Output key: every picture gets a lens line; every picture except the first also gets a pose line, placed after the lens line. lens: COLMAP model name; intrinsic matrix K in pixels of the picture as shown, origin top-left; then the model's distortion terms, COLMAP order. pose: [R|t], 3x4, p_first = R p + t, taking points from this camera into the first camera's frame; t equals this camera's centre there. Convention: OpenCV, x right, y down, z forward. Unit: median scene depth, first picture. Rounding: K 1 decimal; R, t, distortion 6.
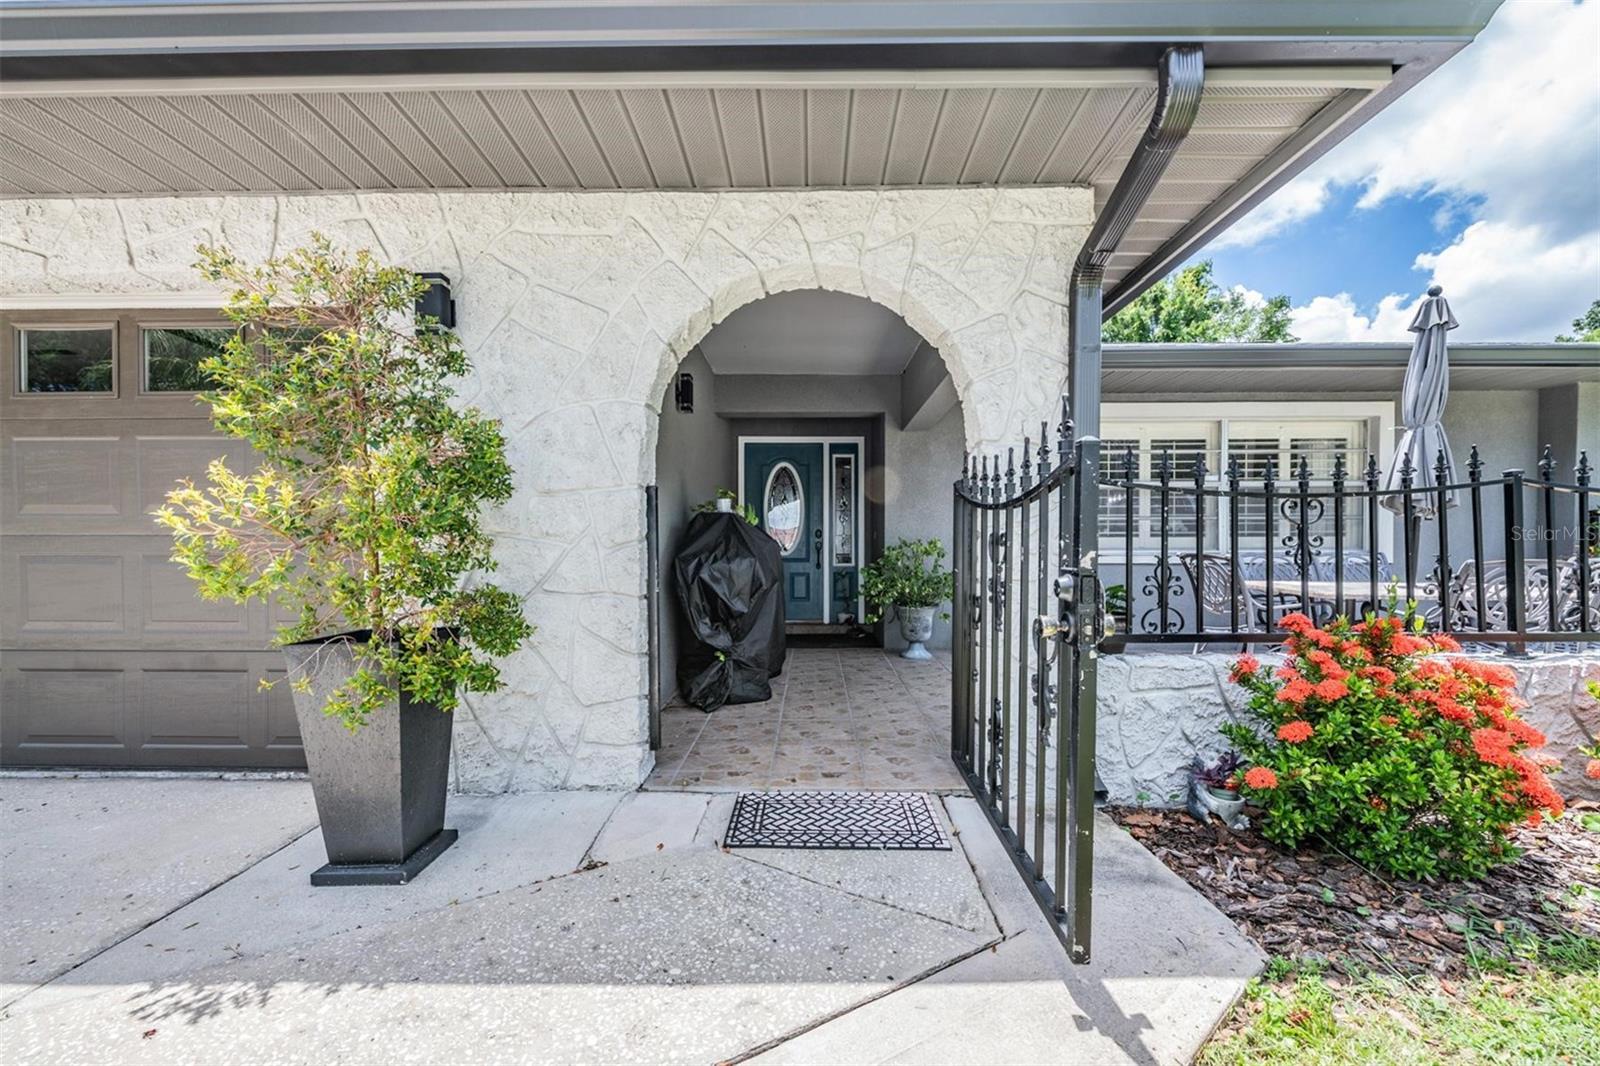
lens RADIAL K [[629.9, 0, 808.0], [0, 629.9, 564.8], [0, 0, 1]] dist [0.000921, -0.003566]
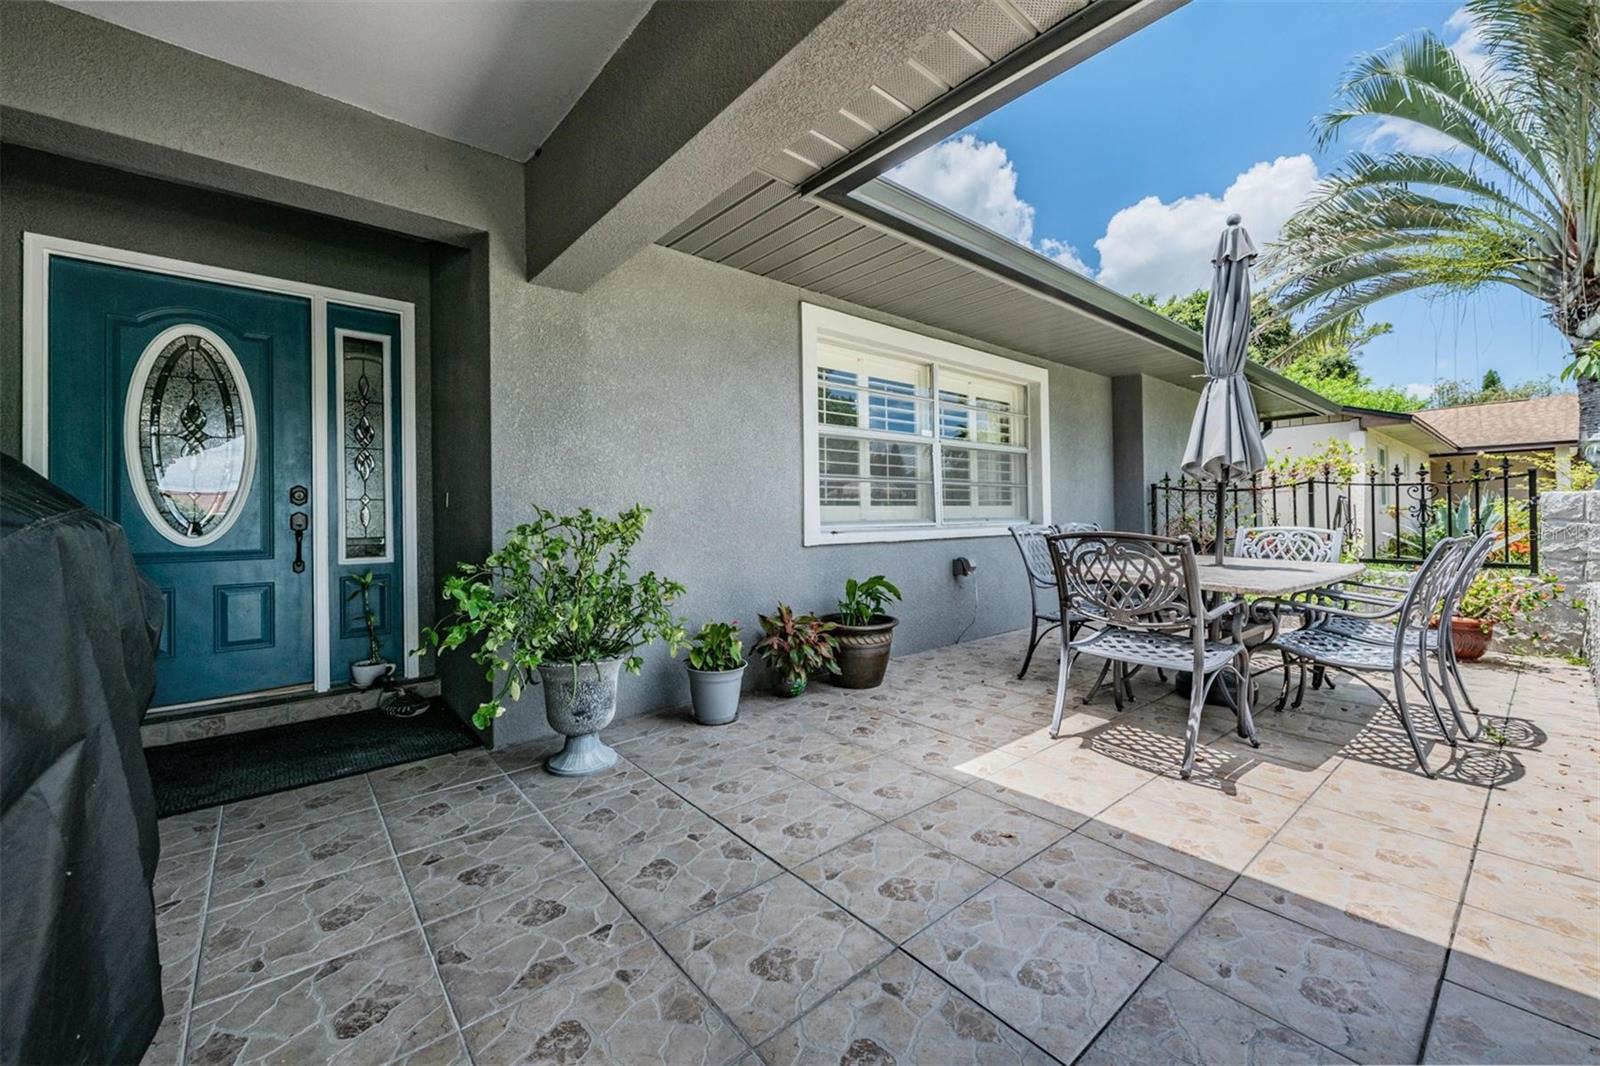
lens RADIAL K [[629.9, 0, 805.9], [0, 629.9, 512.3], [0, 0, 1]] dist [0.000921, -0.003566]
pose [[0.754840, -0.005083, 0.655890, -0.004915], [0.025901, 0.999421, -0.022064, -0.018435], [-0.655398, 0.033642, 0.754534, 0.425613]]
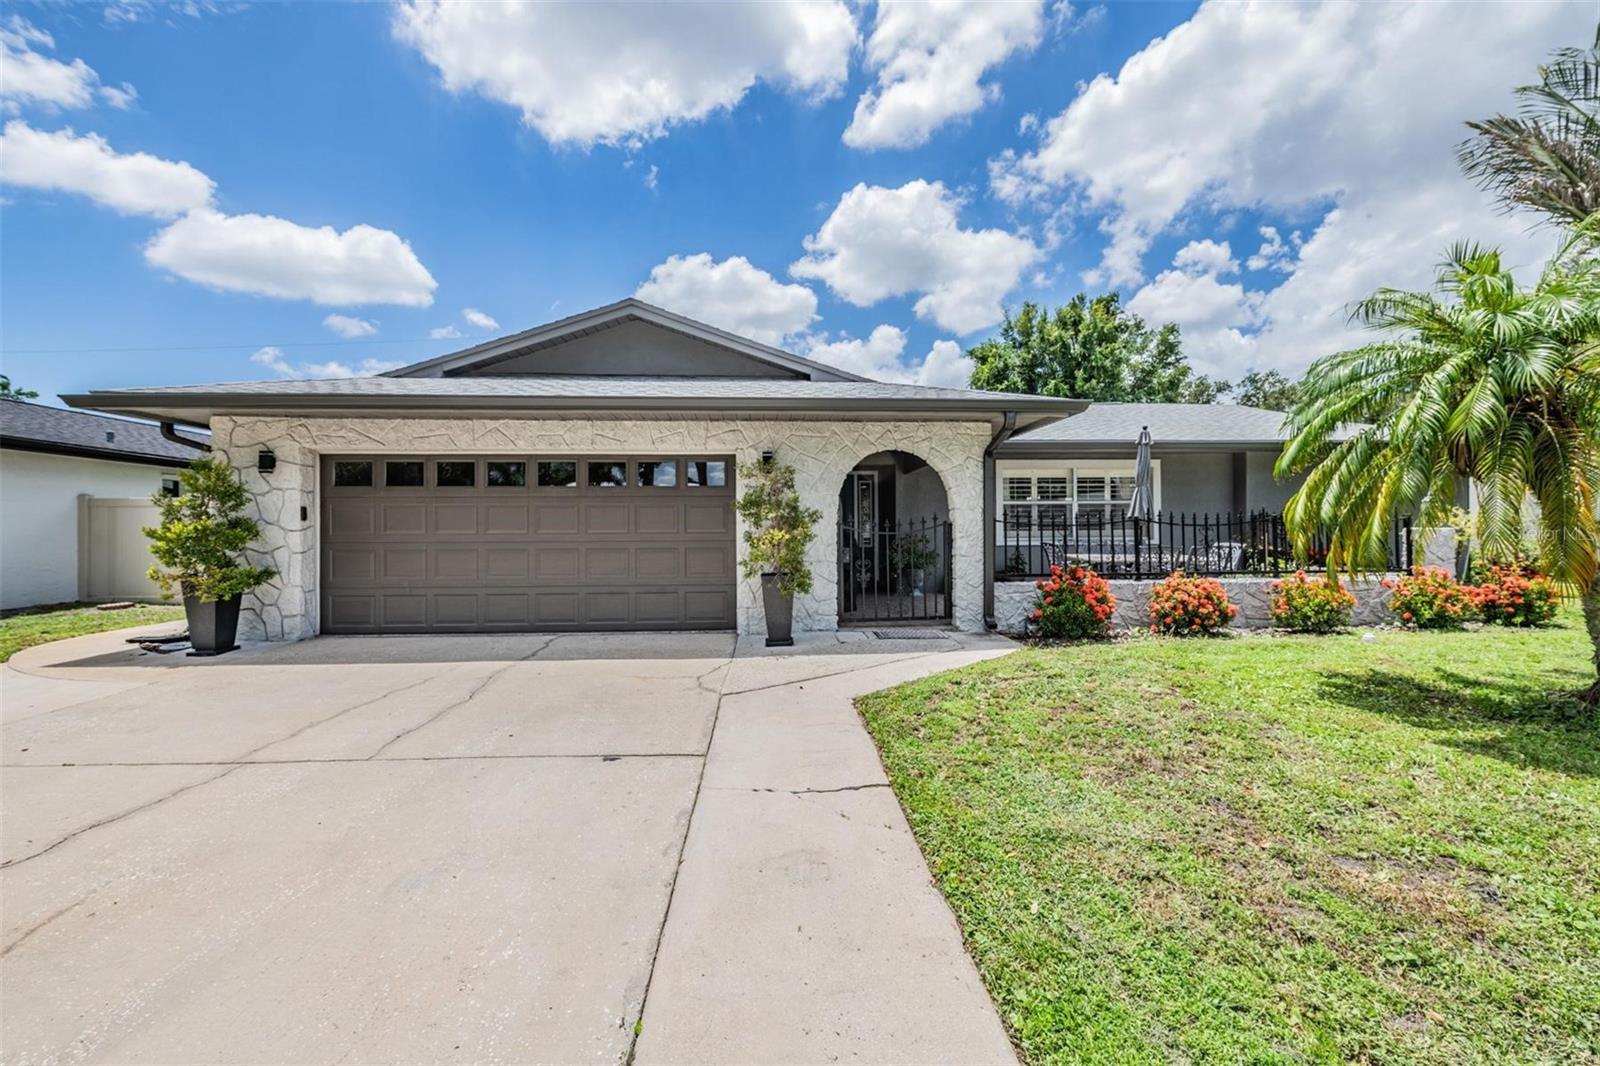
lens RADIAL K [[629.9, 0, 801.4], [0, 629.9, 527.4], [0, 0, 1]] dist [0.000921, -0.003566]
pose [[0.997857, -0.005690, 0.065180, -0.232794], [0.006922, 0.999801, -0.018699, -0.021288], [-0.065061, 0.019110, 0.997698, -0.696025]]
